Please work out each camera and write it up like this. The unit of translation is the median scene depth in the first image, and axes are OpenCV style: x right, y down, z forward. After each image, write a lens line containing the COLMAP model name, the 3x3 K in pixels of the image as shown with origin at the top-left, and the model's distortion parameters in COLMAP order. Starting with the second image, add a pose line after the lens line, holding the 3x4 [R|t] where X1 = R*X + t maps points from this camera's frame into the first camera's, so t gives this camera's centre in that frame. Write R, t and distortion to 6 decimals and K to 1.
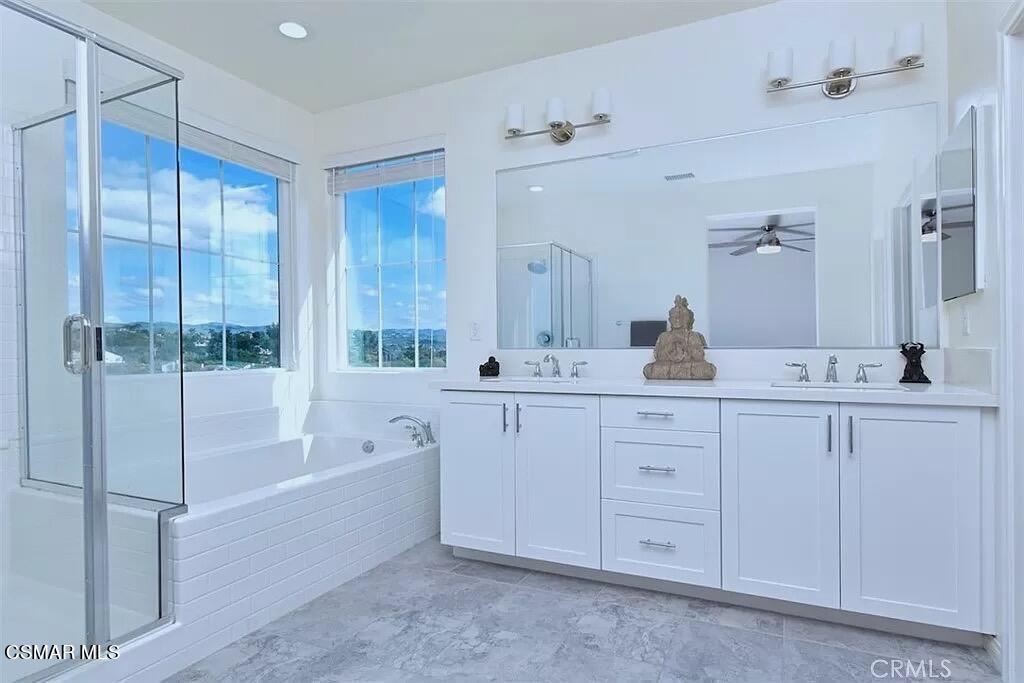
lens RADIAL K [[563.9, 0, 513.8], [0, 563.9, 352.9], [0, 0, 1]] dist [0.001284, -0.000787]
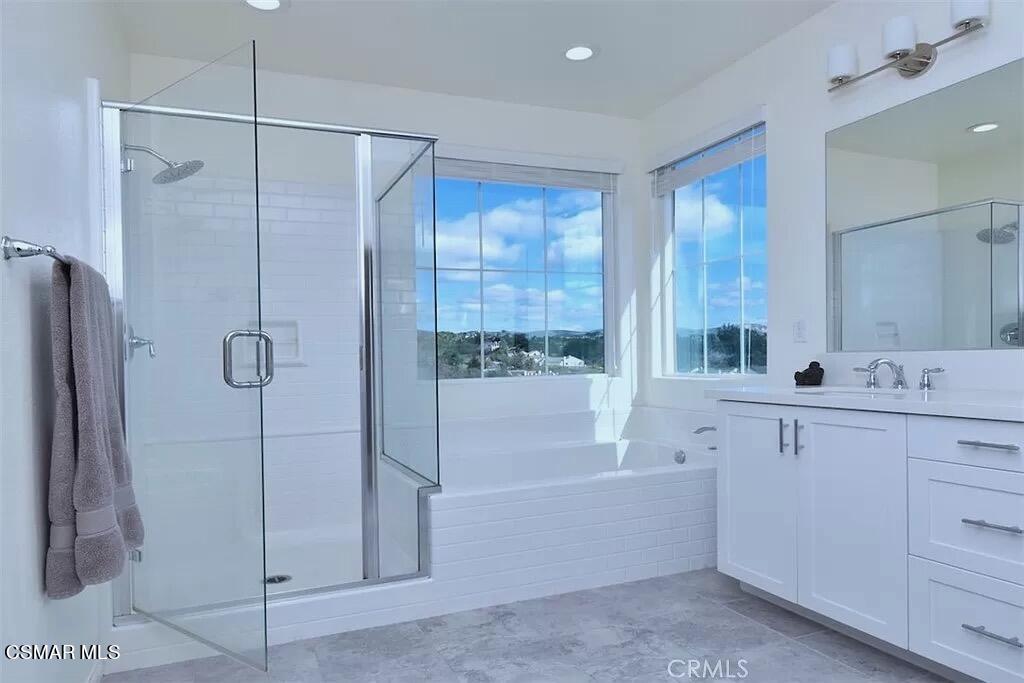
lens RADIAL K [[599.2, 0, 510.2], [0, 599.2, 359.2], [0, 0, 1]] dist [0.000853, 0.000574]
pose [[0.765952, -0.009090, -0.642834, 0.194822], [0.011860, 0.999930, -0.000009, -0.002261], [0.642789, -0.007617, 0.766006, 0.048825]]
